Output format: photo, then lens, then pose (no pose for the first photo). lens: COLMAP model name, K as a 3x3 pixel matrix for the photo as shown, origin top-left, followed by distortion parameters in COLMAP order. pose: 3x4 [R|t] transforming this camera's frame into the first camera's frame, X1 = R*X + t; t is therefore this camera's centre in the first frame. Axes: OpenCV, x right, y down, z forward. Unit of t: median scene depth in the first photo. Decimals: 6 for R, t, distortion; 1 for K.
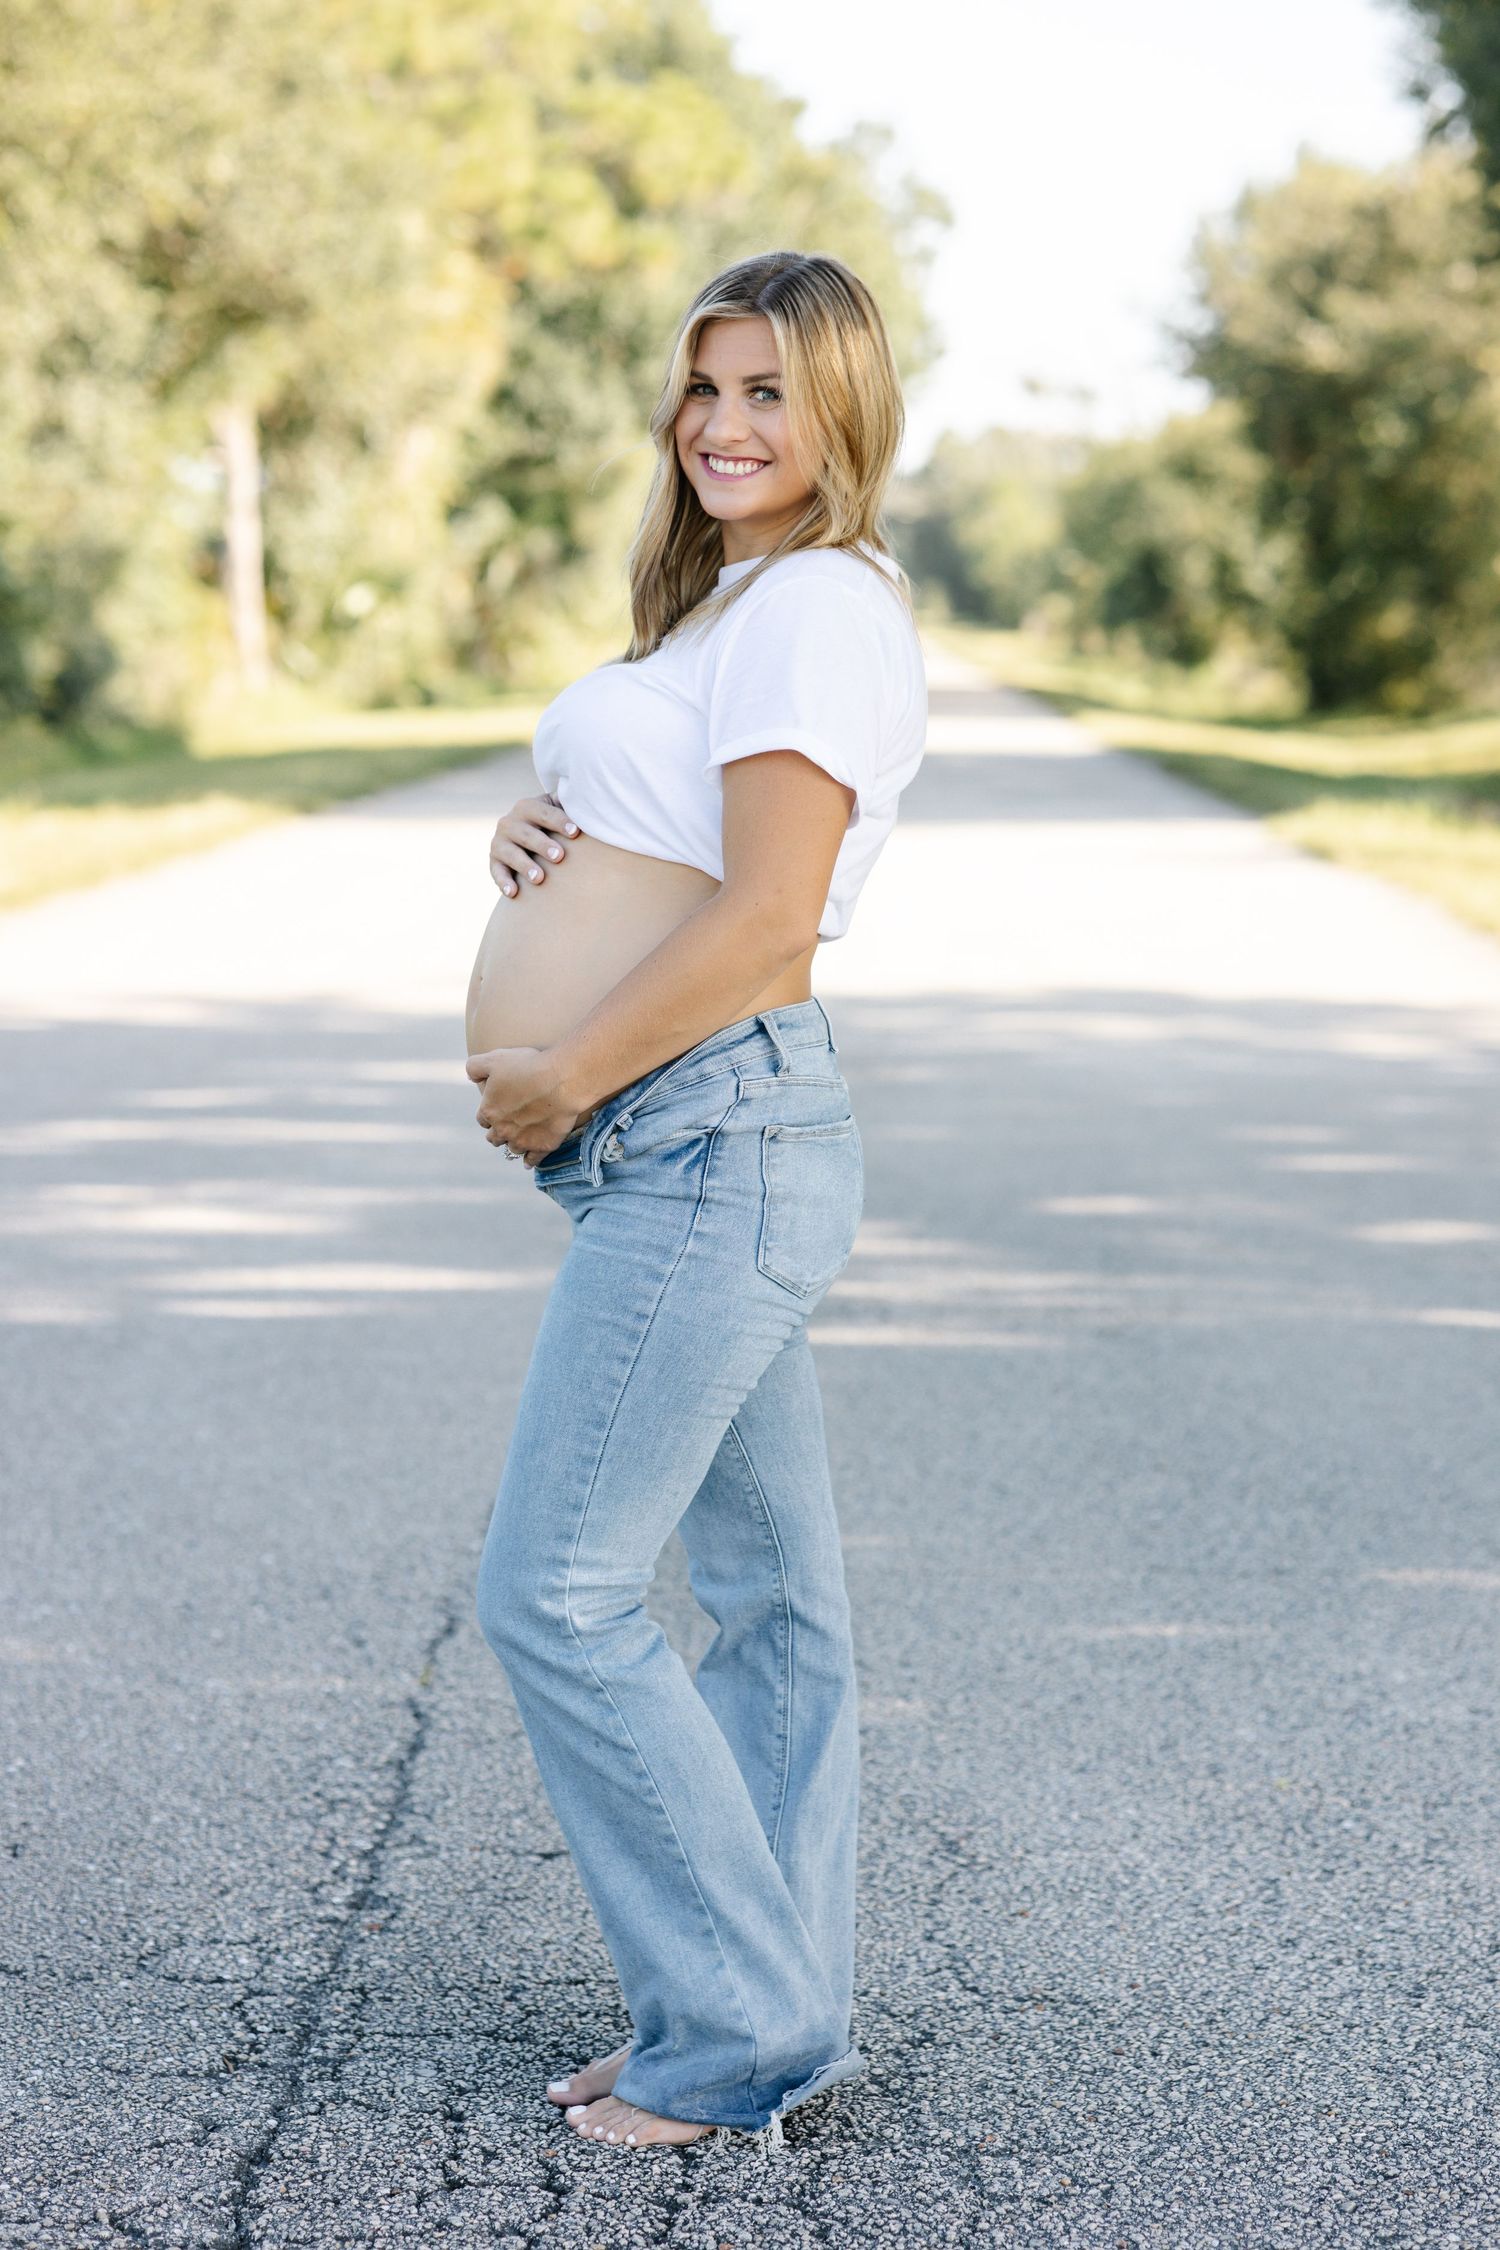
lens RADIAL K [[5368.2, 0, 742.4], [0, 5368.2, 1141.9], [0, 0, 1]] dist [1.142103, 0.000000]
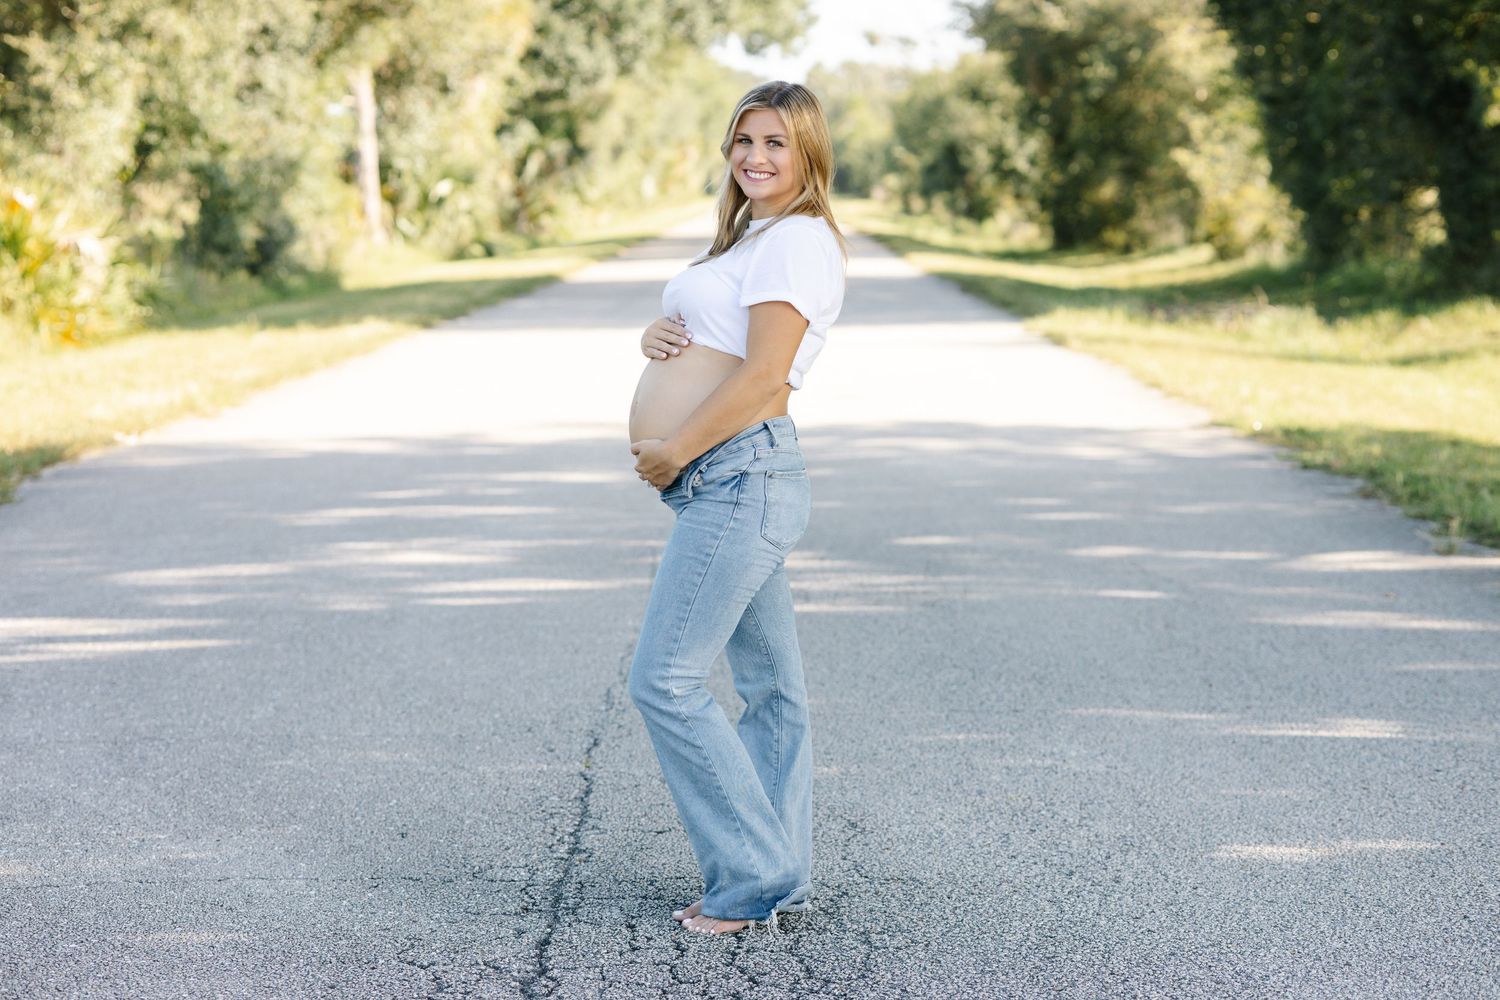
lens RADIAL K [[3578.8, 0, 760.1], [0, 3578.8, 489.0], [0, 0, 1]] dist [1.142103, 0.000000]
pose [[0.999593, -0.021049, 0.019276, -0.012560], [0.021304, 0.999687, -0.013102, 0.011243], [-0.018994, 0.013508, 0.999728, -0.223283]]
